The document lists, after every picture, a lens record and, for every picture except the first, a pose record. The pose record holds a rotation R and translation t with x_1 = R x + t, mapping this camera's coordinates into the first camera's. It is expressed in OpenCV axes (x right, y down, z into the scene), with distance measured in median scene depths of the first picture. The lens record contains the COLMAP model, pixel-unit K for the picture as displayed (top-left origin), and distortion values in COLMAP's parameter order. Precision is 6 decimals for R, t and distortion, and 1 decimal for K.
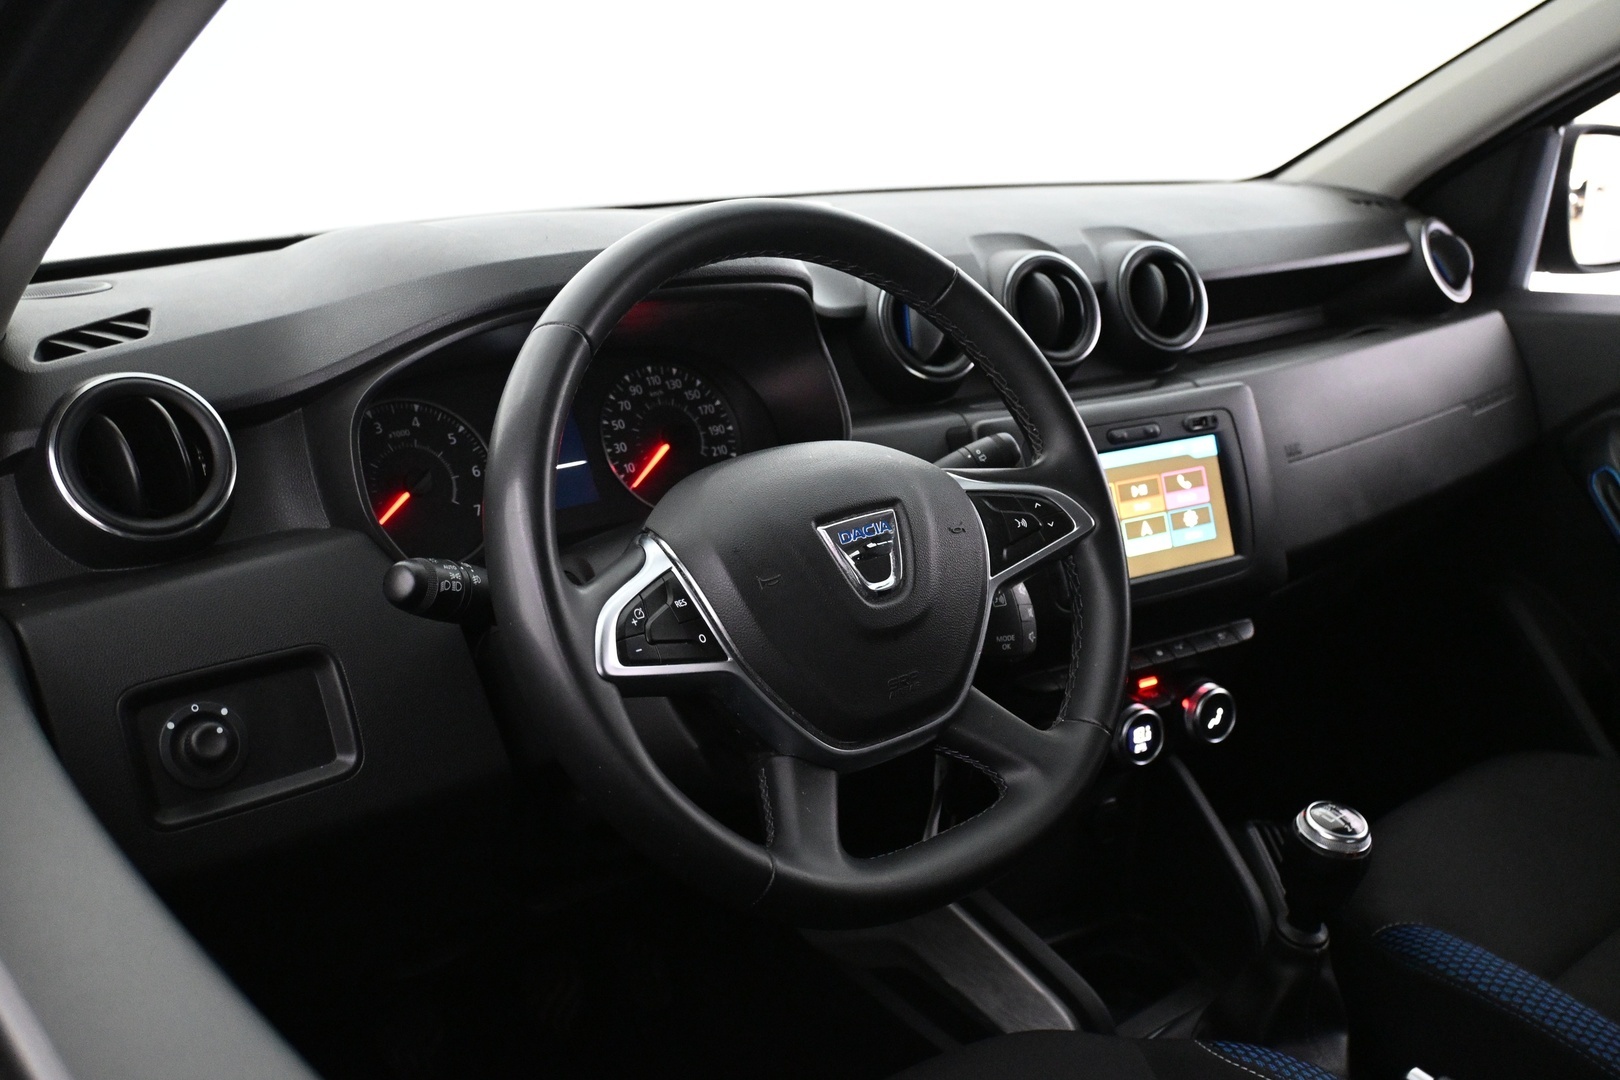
lens RADIAL K [[1539.7, 0, 810.0], [0, 1539.7, 540.0], [0, 0, 1]] dist [0.000405, 0.000069]
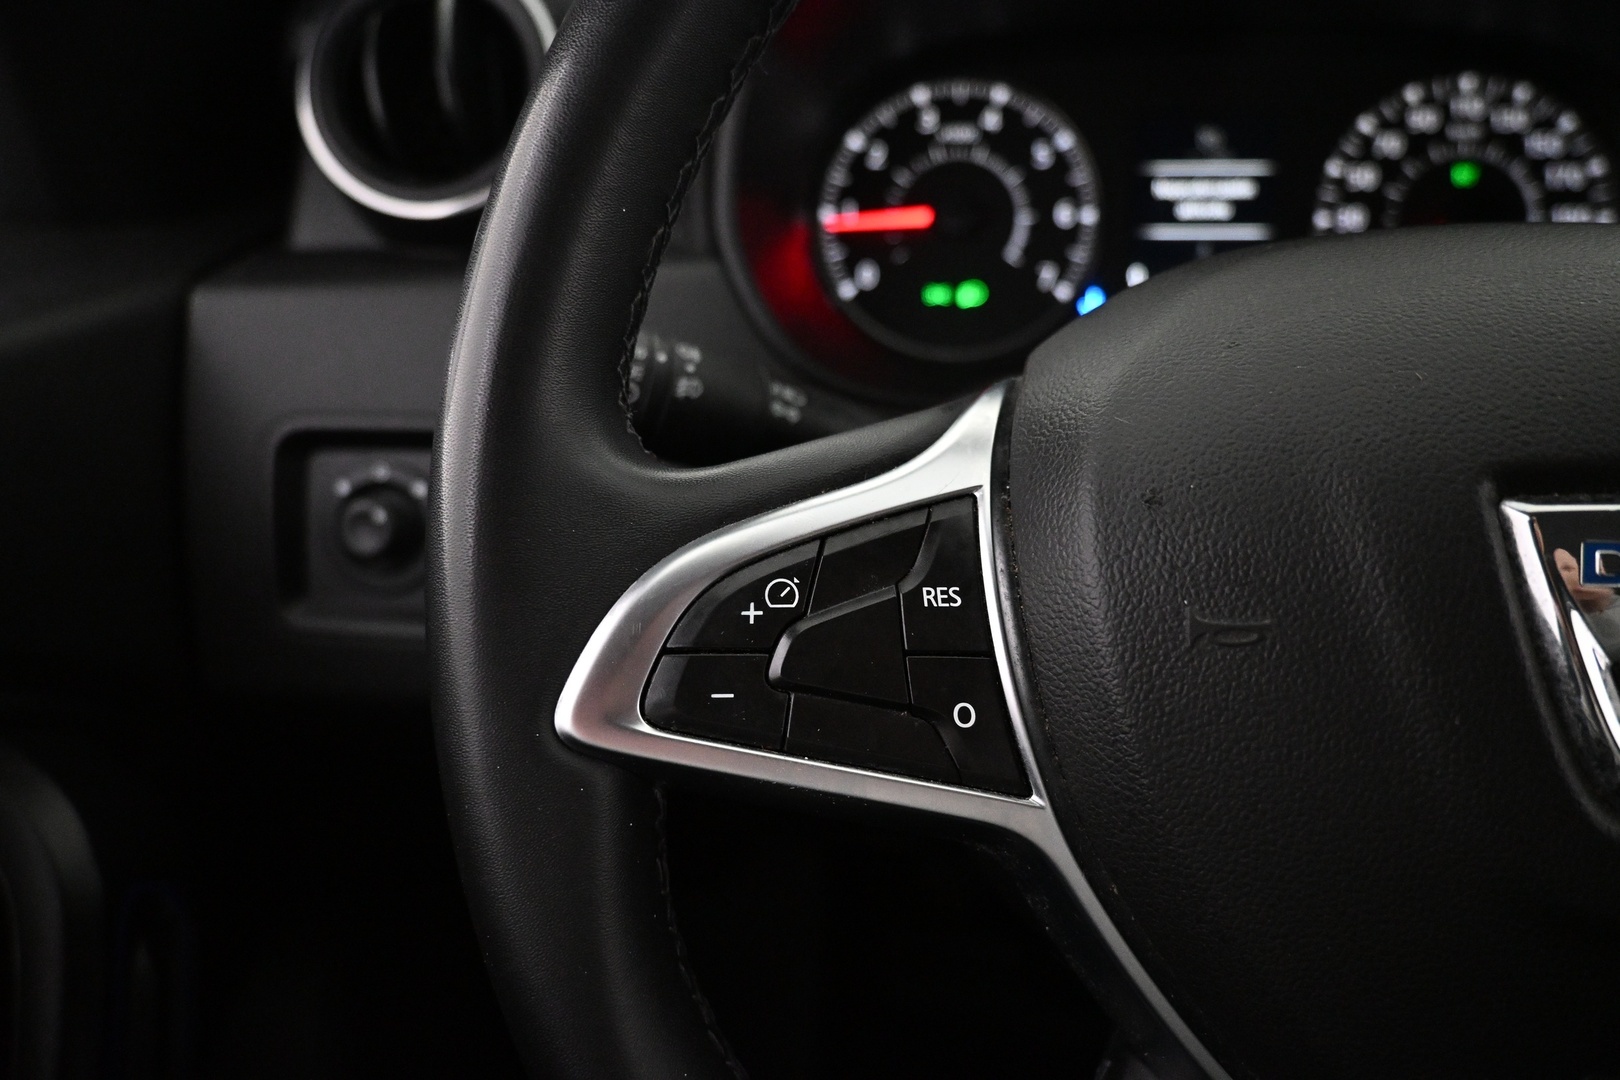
lens RADIAL K [[1097.5, 0, 810.0], [0, 1097.5, 540.0], [0, 0, 1]] dist [-0.000829, -0.001123]
pose [[0.694461, 0.334198, -0.637210, 0.042200], [-0.193701, 0.939730, 0.281757, -0.030195], [0.692968, -0.072241, 0.717340, 0.683830]]
